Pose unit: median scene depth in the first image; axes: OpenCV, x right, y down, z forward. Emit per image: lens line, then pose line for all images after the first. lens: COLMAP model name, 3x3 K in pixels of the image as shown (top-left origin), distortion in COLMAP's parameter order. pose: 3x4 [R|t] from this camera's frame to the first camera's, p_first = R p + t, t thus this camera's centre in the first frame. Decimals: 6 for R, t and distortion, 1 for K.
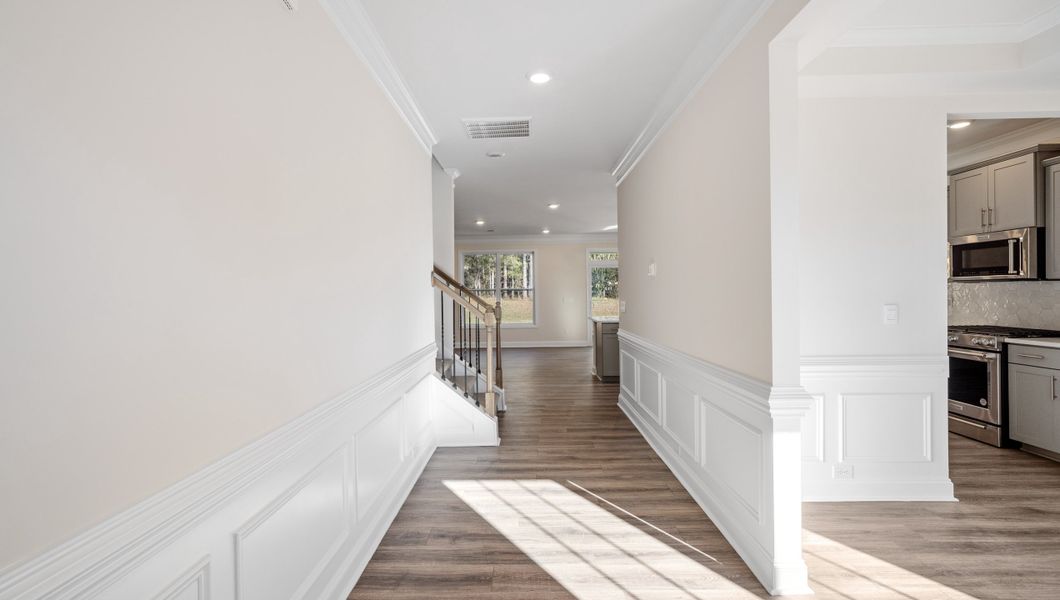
lens RADIAL K [[468.0, 0, 518.7], [0, 468.0, 286.3], [0, 0, 1]] dist [-0.001265, -0.000050]
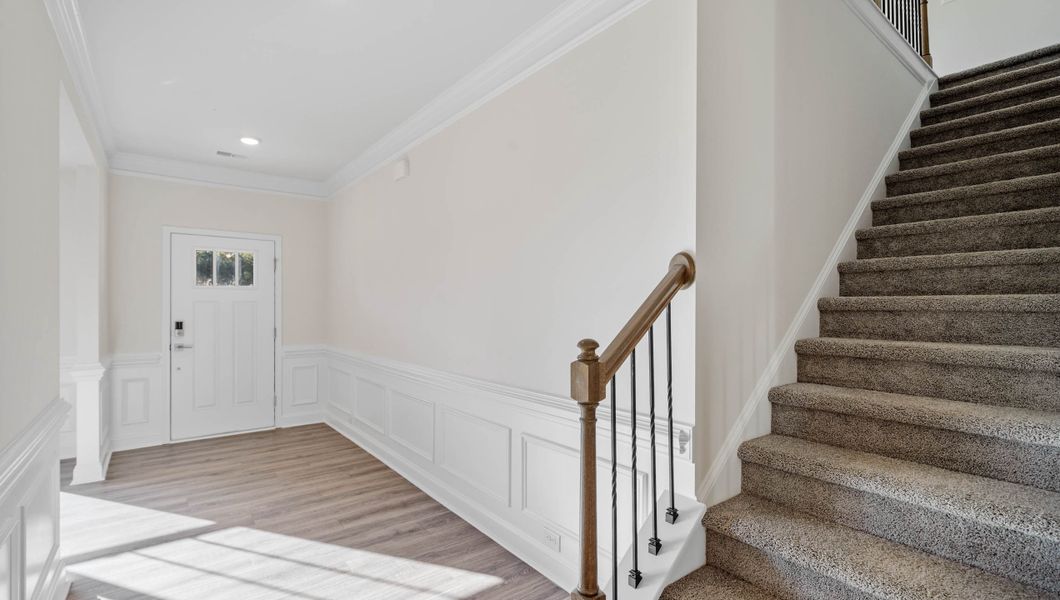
lens RADIAL K [[474.8, 0, 521.2], [0, 474.8, 303.7], [0, 0, 1]] dist [-0.000362, 0.000431]
pose [[-0.779298, 0.003999, -0.626641, 0.326791], [0.019272, 0.999660, -0.017587, 0.031755], [0.626357, -0.025782, -0.779110, 2.029517]]
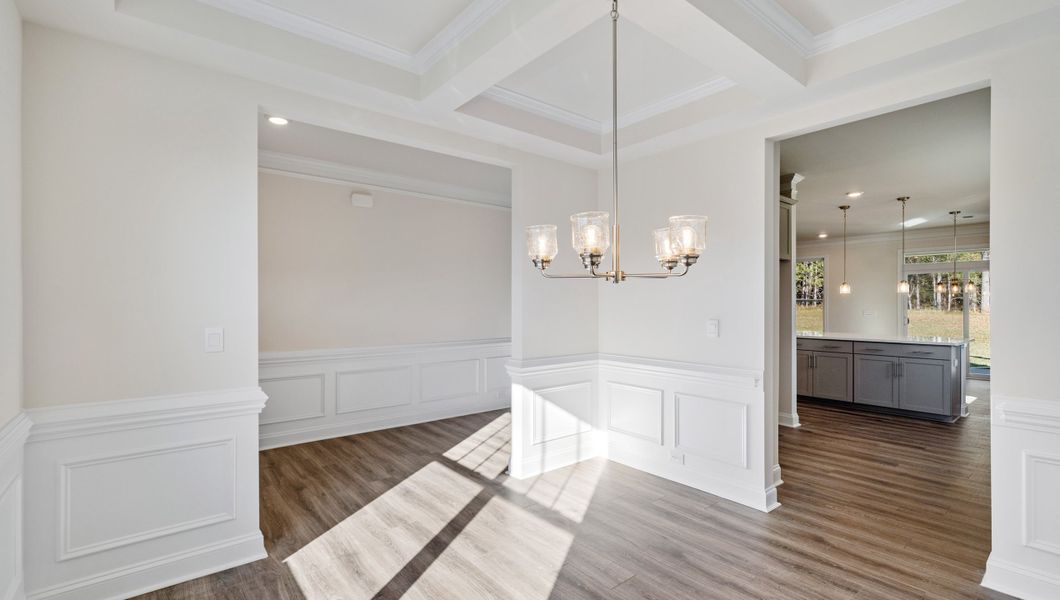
lens RADIAL K [[468.0, 0, 518.7], [0, 468.0, 286.3], [0, 0, 1]] dist [-0.001265, -0.000050]
pose [[0.641596, -0.012841, -0.766936, 1.554553], [0.000852, 0.999871, -0.016028, -0.028406], [0.767043, 0.009630, 0.641524, -0.104348]]
